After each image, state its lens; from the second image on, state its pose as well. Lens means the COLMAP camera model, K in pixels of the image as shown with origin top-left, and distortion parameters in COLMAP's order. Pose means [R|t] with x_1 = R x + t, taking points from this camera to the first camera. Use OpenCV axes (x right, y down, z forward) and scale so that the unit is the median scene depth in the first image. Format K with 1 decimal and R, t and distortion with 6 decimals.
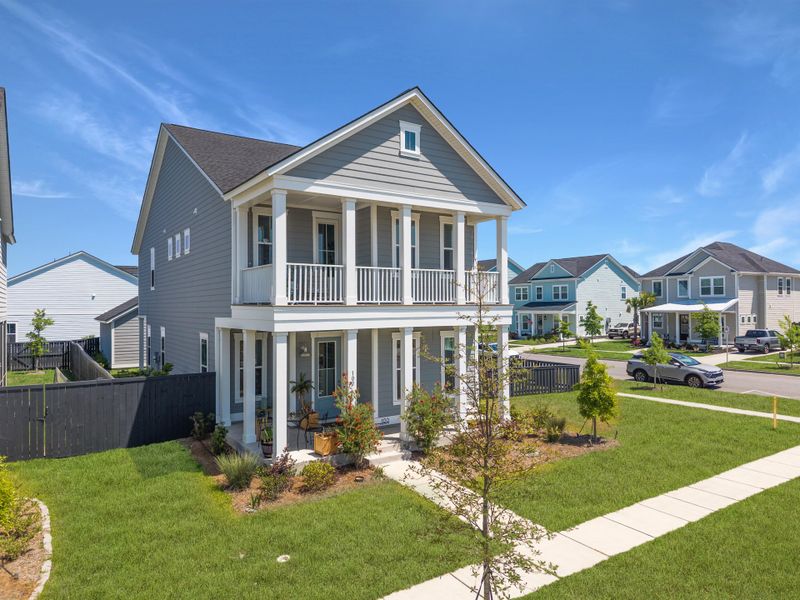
lens RADIAL K [[537.2, 0, 404.6], [0, 537.2, 300.5], [0, 0, 1]] dist [0.009849, -0.007158]
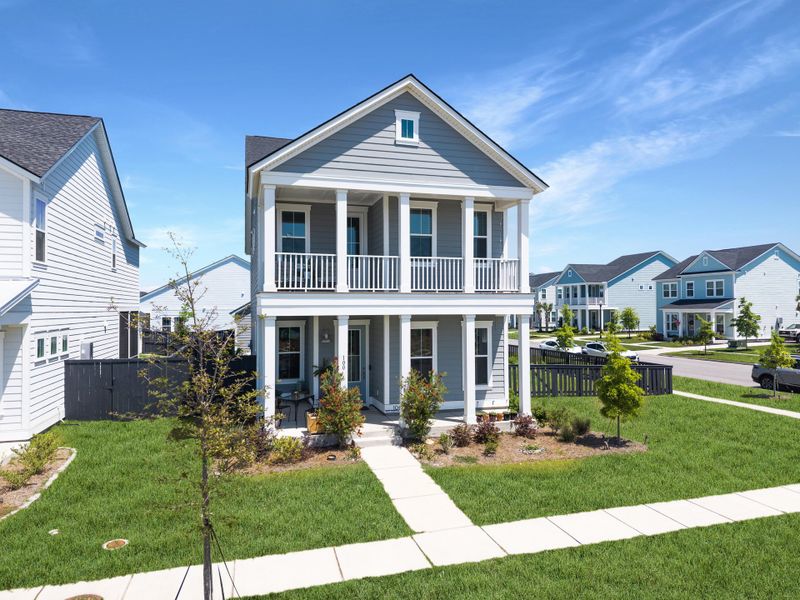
lens RADIAL K [[537.2, 0, 403.5], [0, 537.2, 301.2], [0, 0, 1]] dist [0.009849, -0.007158]
pose [[0.954598, -0.000185, -0.297897, 0.300164], [0.000380, 1.000000, 0.000598, 0.023881], [0.297896, -0.000684, 0.954598, 0.039503]]
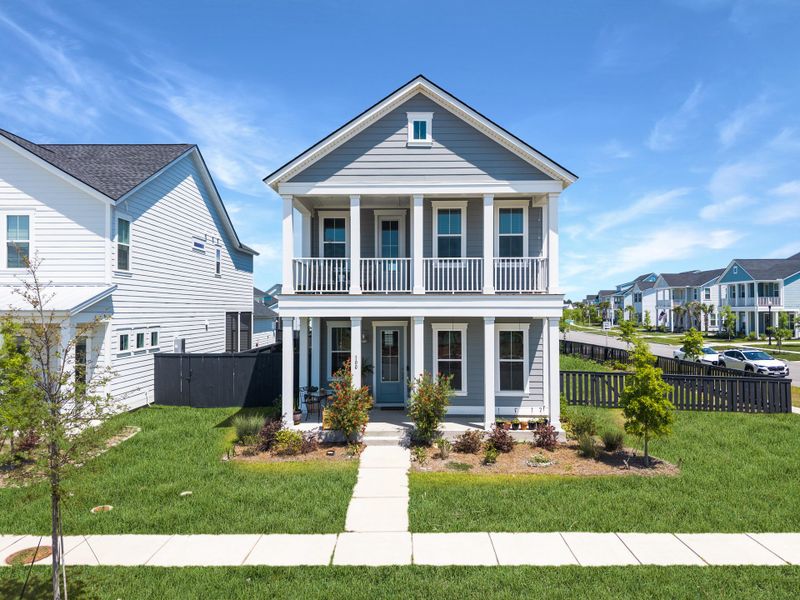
lens RADIAL K [[537.2, 0, 402.4], [0, 537.2, 300.9], [0, 0, 1]] dist [0.009849, -0.007158]
pose [[0.824875, -0.003512, -0.565304, 0.544115], [0.002647, 0.999994, -0.002351, 0.023069], [0.565309, 0.000442, 0.824879, 0.154765]]
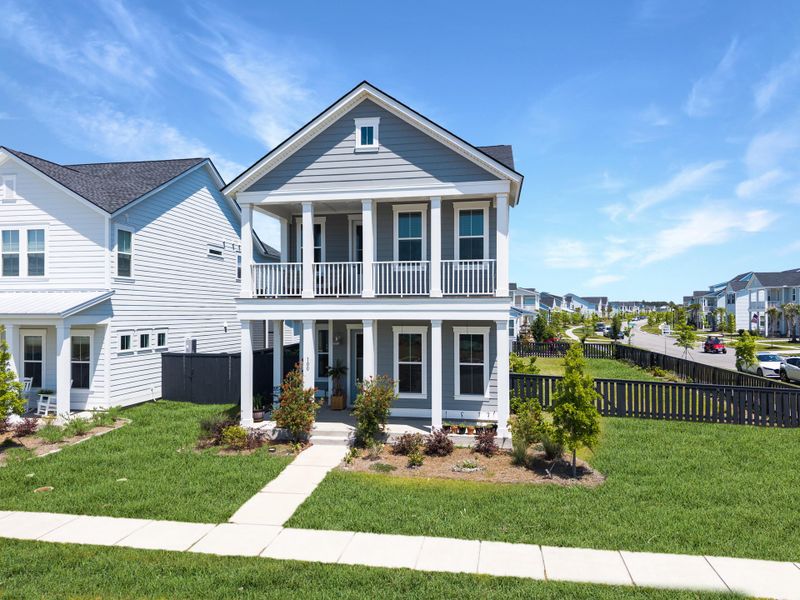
lens RADIAL K [[537.2, 0, 402.8], [0, 537.2, 307.7], [0, 0, 1]] dist [0.009849, -0.007158]
pose [[0.721828, 0.000203, -0.692072, 0.755363], [0.004923, 0.999973, 0.005428, 0.022227], [0.692054, -0.007325, 0.721808, 0.309792]]
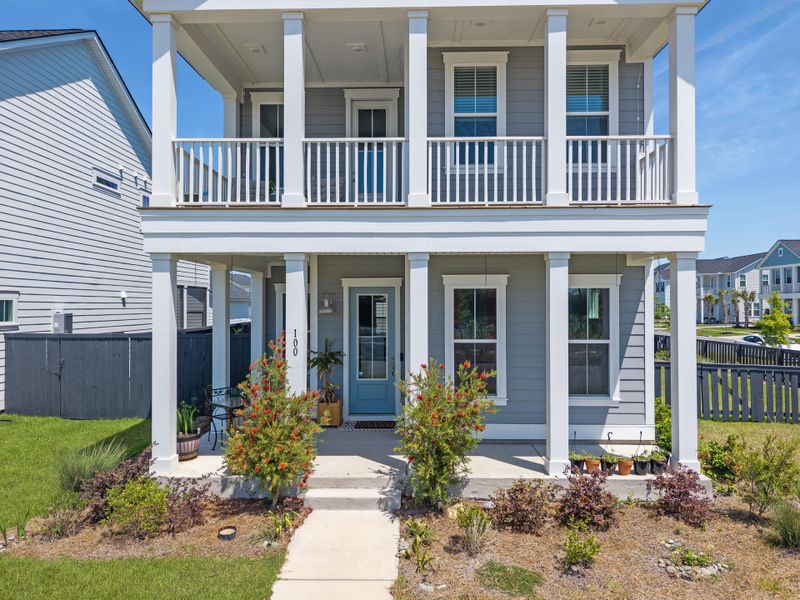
lens RADIAL K [[537.2, 0, 403.1], [0, 537.2, 304.3], [0, 0, 1]] dist [0.009849, -0.007158]
pose [[0.819067, 0.004528, -0.573680, 0.285124], [0.003200, 0.999917, 0.012460, 0.092586], [0.573689, -0.012042, 0.818984, 0.569355]]
